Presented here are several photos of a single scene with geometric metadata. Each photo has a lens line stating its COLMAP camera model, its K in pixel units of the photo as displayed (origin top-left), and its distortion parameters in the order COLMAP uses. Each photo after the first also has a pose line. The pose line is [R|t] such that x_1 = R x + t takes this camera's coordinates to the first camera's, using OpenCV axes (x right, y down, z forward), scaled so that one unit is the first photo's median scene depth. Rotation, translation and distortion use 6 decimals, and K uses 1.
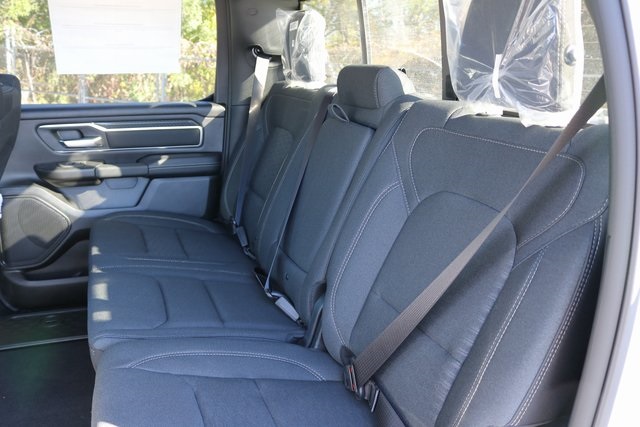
lens RADIAL K [[523.1, 0, 320.0], [0, 523.1, 213.5], [0, 0, 1]] dist [-0.164596, 0.134243]
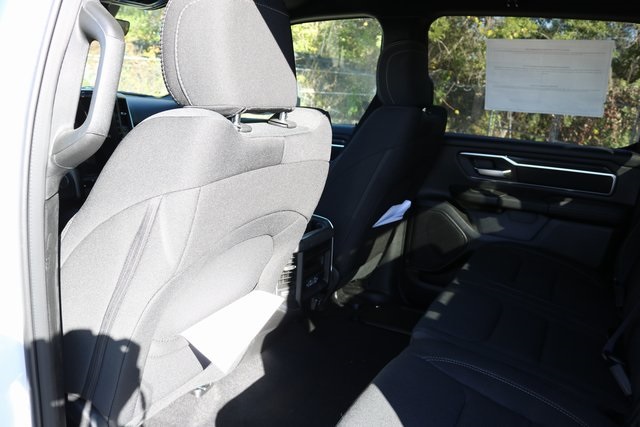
lens RADIAL K [[523.1, 0, 320.0], [0, 523.1, 213.5], [0, 0, 1]] dist [-0.164596, 0.134243]
pose [[0.633916, 0.177193, -0.752831, 0.142887], [-0.241090, 0.970172, 0.025340, 0.007784], [0.734865, 0.165437, 0.657726, 0.011172]]
